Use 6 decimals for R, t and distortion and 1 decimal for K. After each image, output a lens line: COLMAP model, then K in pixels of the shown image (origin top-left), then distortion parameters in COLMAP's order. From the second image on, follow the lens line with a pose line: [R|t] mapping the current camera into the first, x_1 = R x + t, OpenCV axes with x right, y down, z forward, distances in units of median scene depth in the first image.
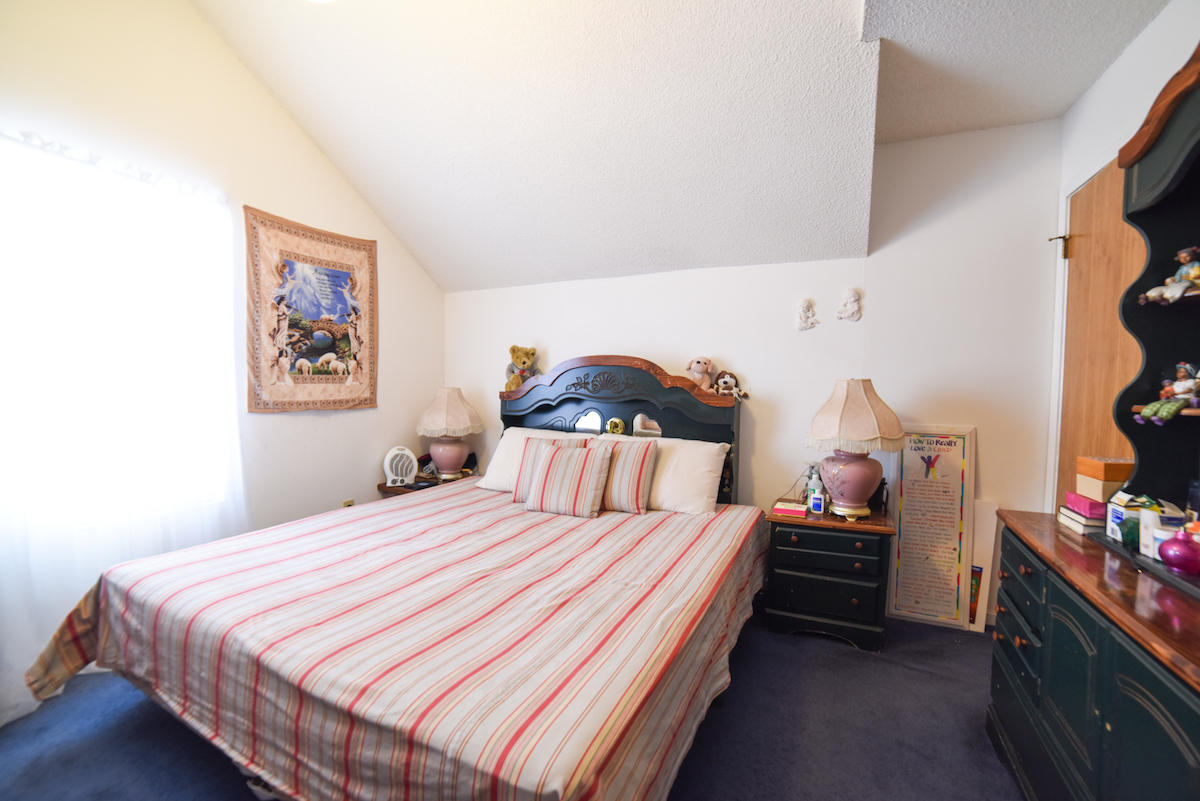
lens RADIAL K [[495.5, 0, 604.6], [0, 495.5, 400.1], [0, 0, 1]] dist [-0.094967, 0.033663]
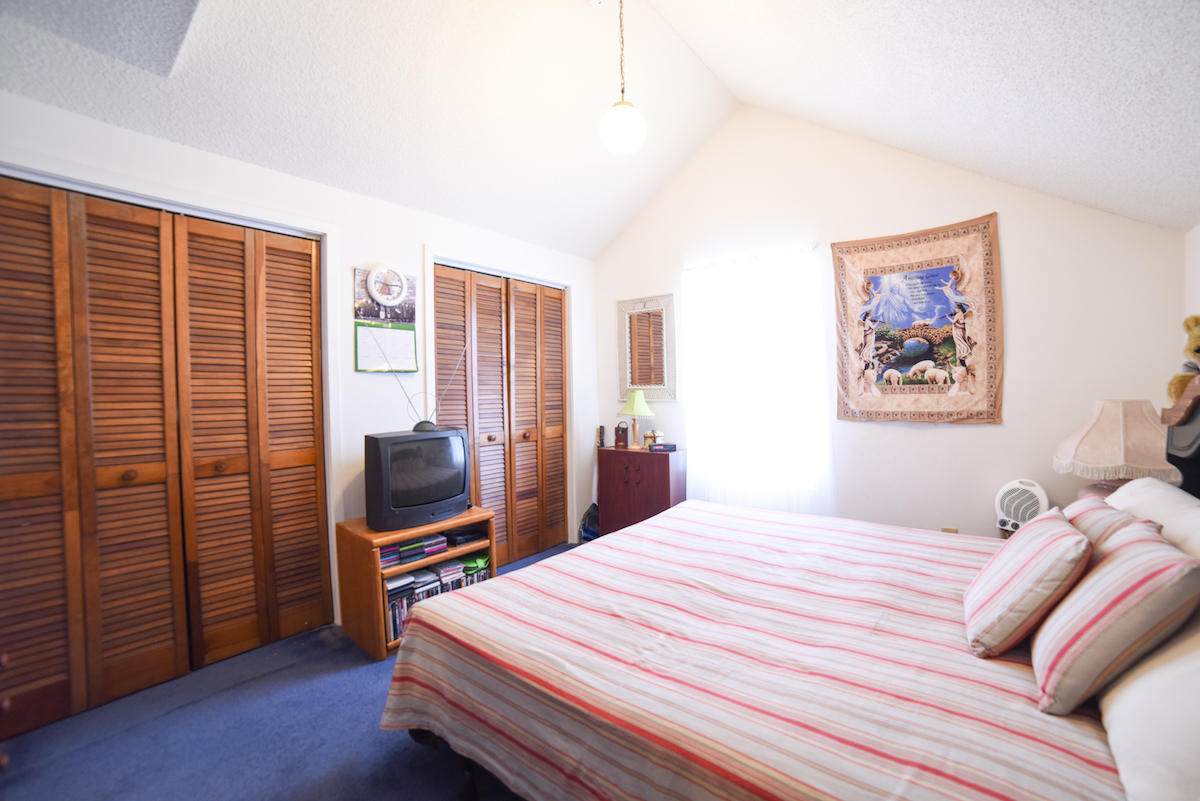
lens RADIAL K [[495.5, 0, 604.6], [0, 495.5, 400.1], [0, 0, 1]] dist [-0.094967, 0.033663]
pose [[-0.231040, 0.010806, -0.972884, 0.489850], [-0.023555, 0.999583, 0.016697, -0.024716], [0.972659, 0.026774, -0.230690, 0.653538]]
